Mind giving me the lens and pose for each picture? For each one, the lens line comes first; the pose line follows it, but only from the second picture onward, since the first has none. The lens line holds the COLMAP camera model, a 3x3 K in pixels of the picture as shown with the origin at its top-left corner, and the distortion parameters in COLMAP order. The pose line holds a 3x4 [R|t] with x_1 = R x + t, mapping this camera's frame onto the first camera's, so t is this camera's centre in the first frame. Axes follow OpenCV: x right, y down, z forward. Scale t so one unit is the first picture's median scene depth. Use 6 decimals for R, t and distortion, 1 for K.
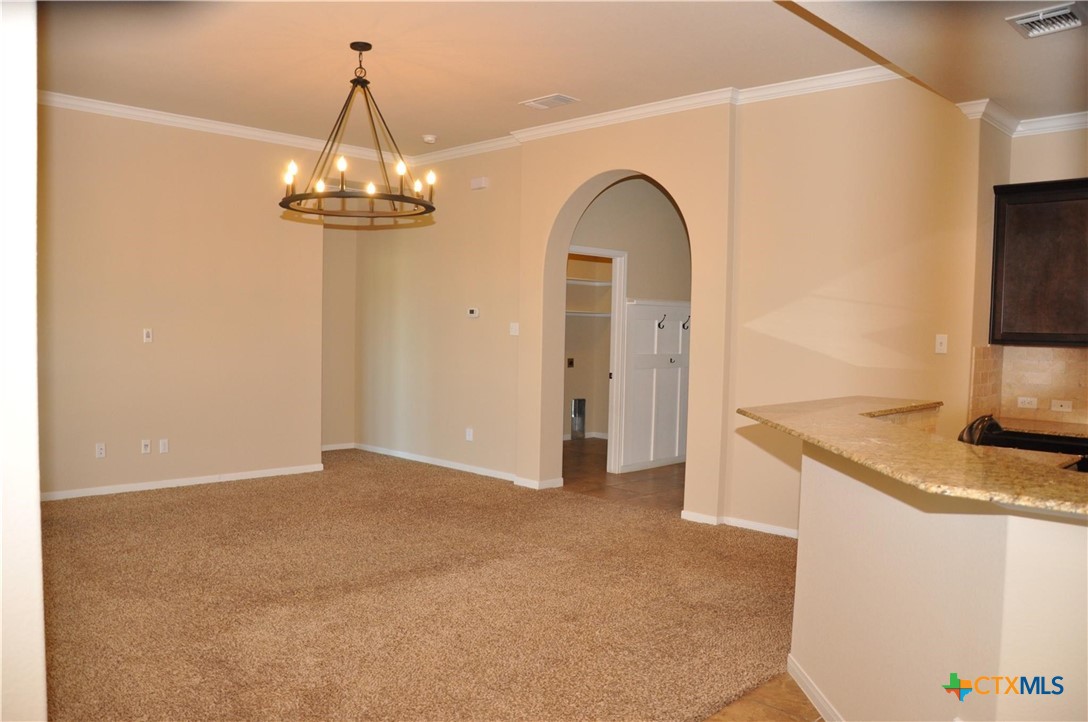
lens RADIAL K [[846.5, 0, 529.0], [0, 846.5, 377.9], [0, 0, 1]] dist [-0.162480, 0.124747]
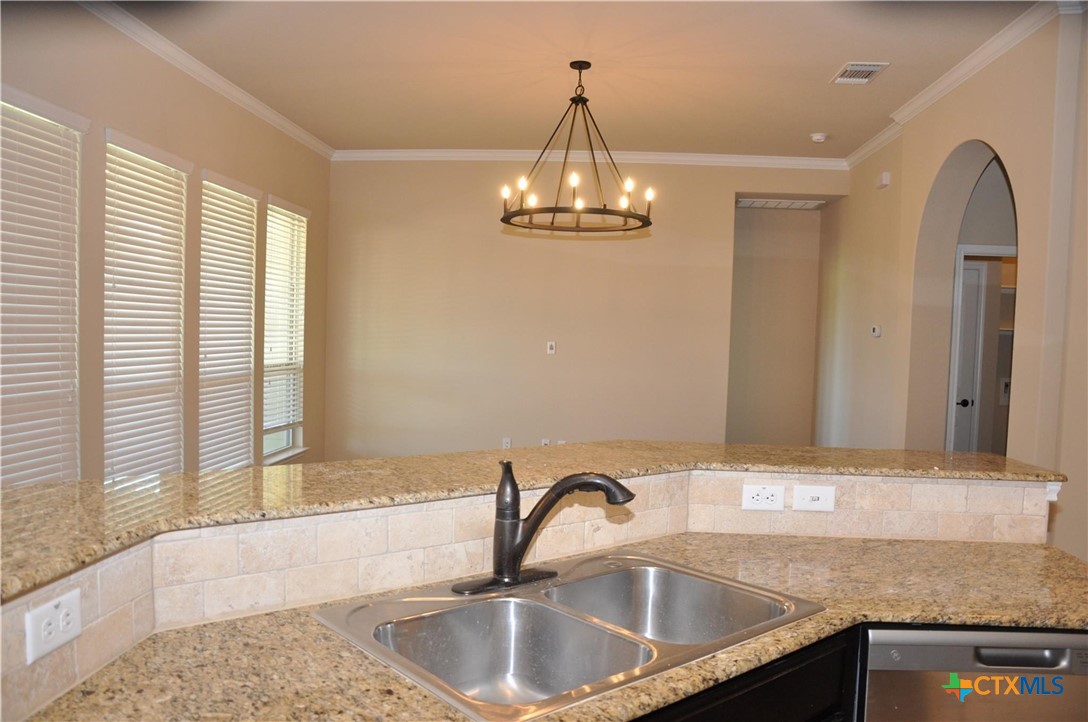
lens RADIAL K [[842.2, 0, 530.5], [0, 842.2, 377.6], [0, 0, 1]] dist [-0.161536, 0.119847]
pose [[0.647860, 0.040867, -0.760663, 0.520553], [-0.064149, 0.997940, -0.001021, -0.009374], [0.759054, 0.049457, 0.649146, 0.288635]]
